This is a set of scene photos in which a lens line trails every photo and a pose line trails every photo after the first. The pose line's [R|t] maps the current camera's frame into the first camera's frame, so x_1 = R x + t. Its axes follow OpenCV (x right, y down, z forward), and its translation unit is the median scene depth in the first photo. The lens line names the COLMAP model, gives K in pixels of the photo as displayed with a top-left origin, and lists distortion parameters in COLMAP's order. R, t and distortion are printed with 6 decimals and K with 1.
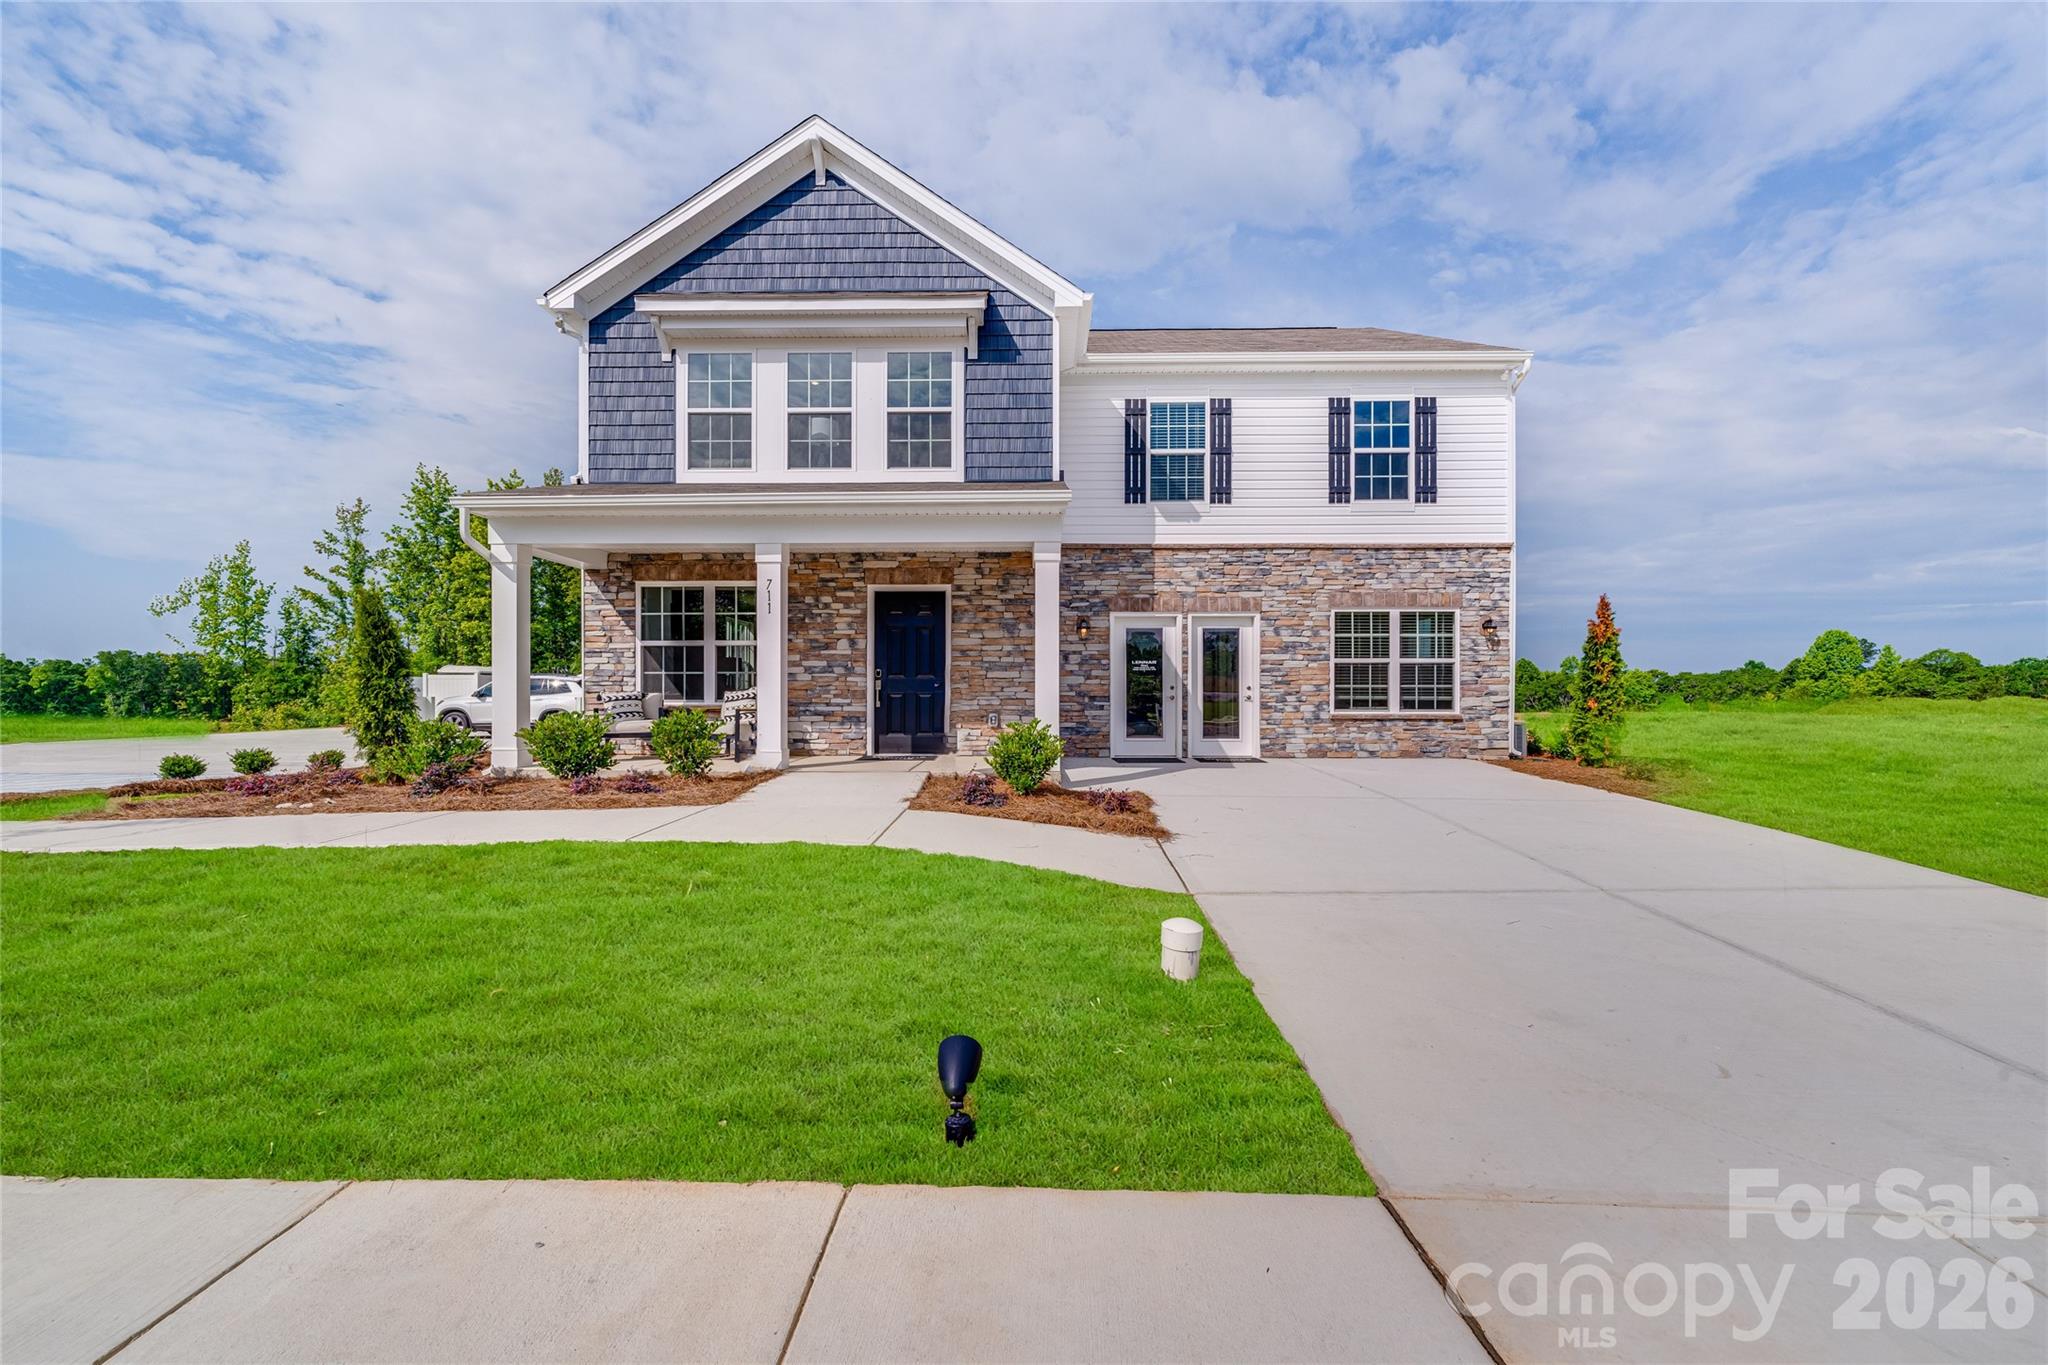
lens RADIAL K [[822.2, 0, 1025.7], [0, 822.2, 687.3], [0, 0, 1]] dist [-0.002386, 0.000693]
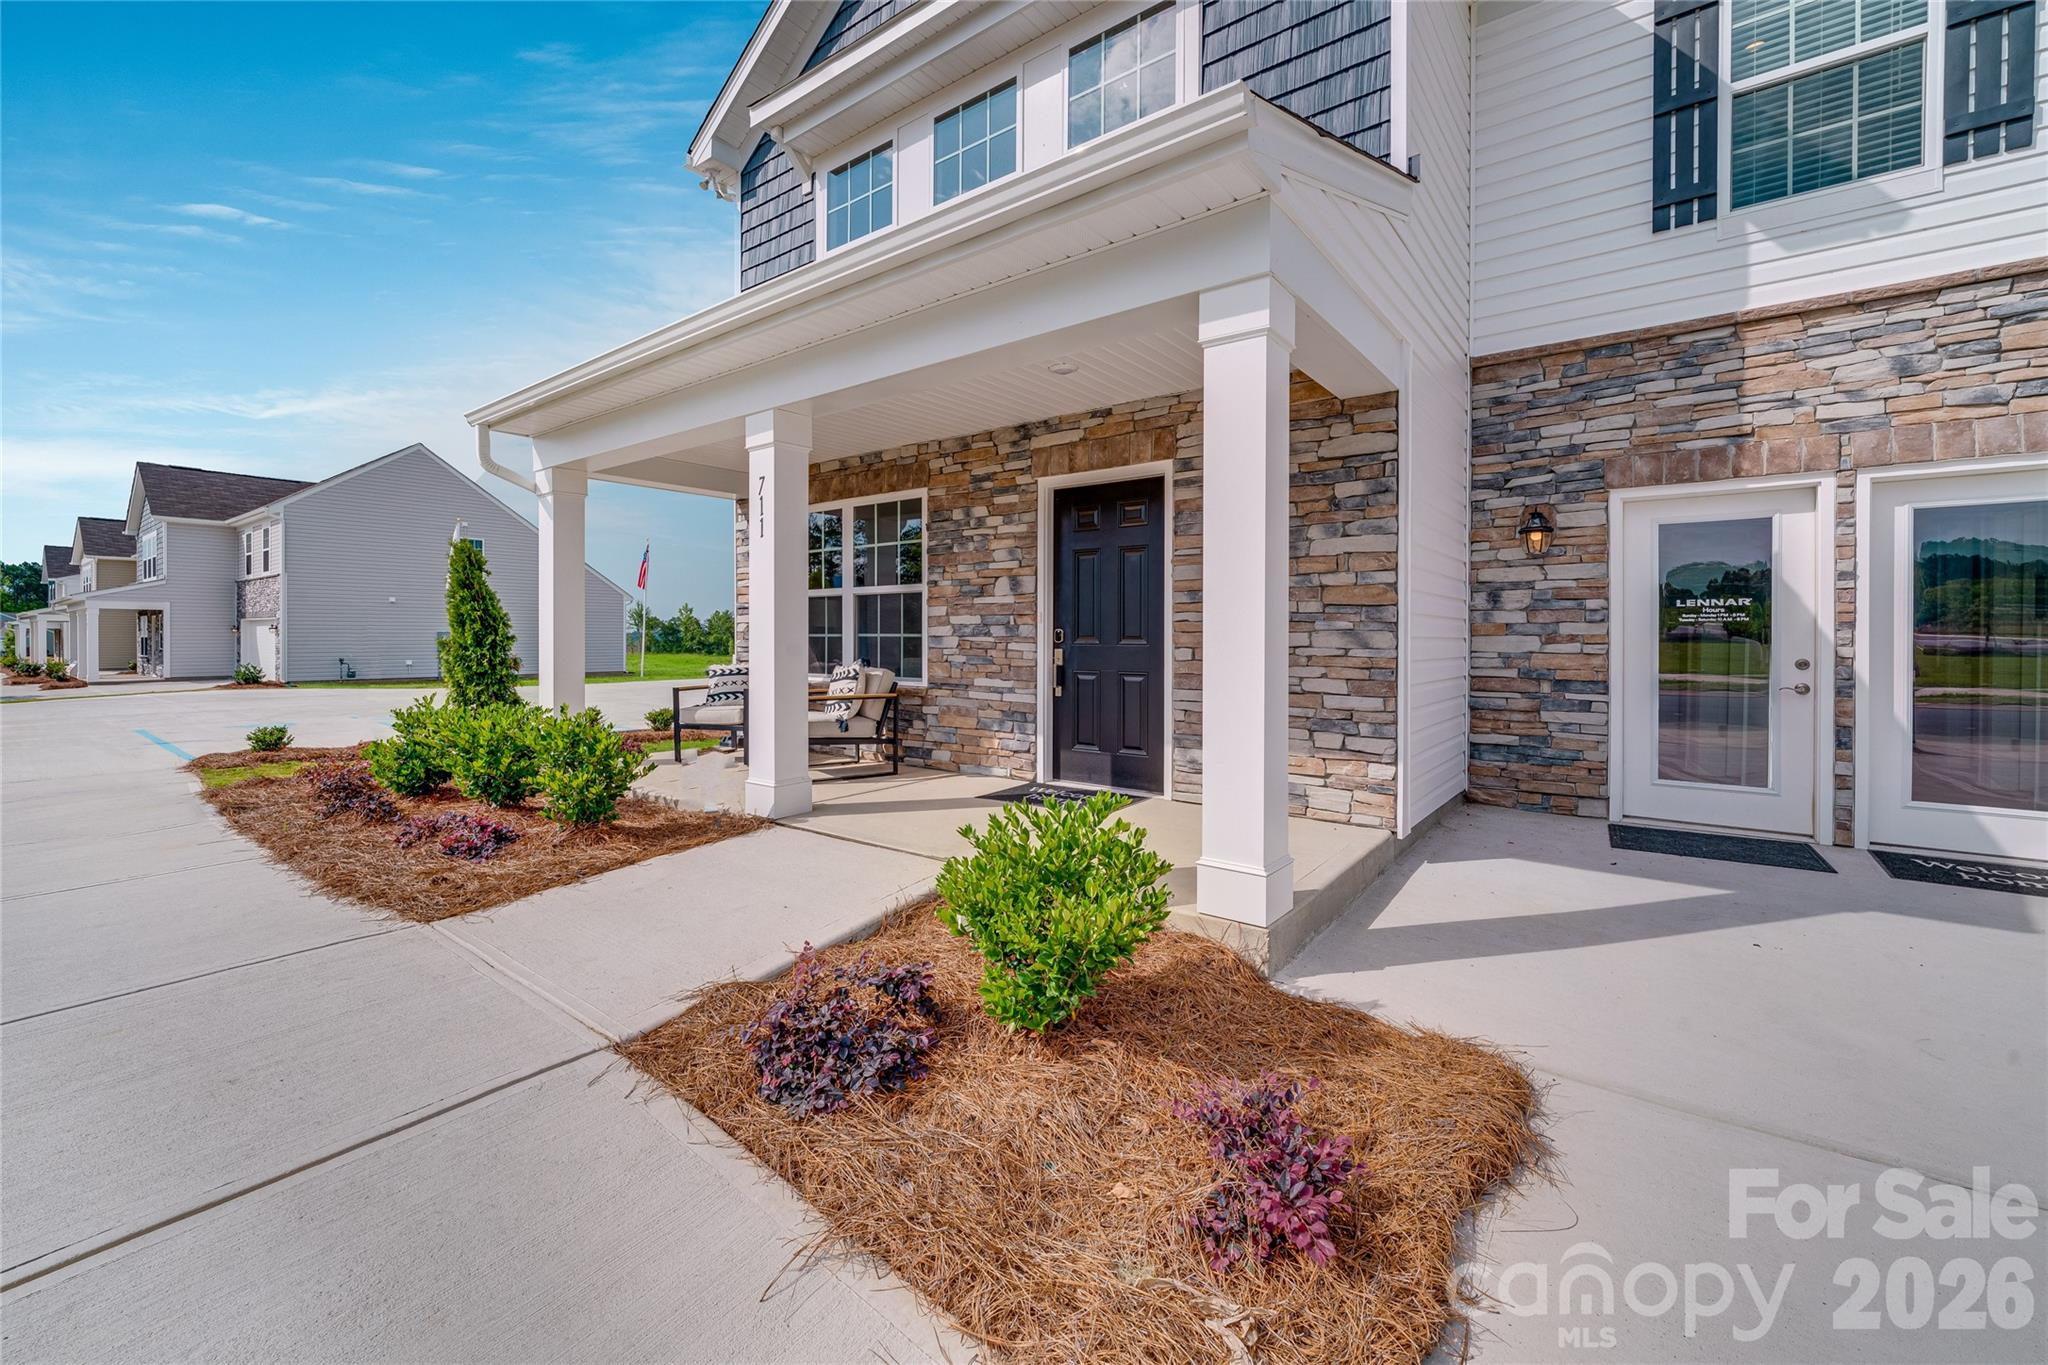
lens RADIAL K [[822.2, 0, 1036.5], [0, 822.2, 638.9], [0, 0, 1]] dist [-0.002386, 0.000693]
pose [[0.798979, 0.003318, -0.601350, 0.122357], [0.004201, 0.999930, 0.011098, -0.018165], [0.601345, -0.011394, 0.798908, 0.463925]]
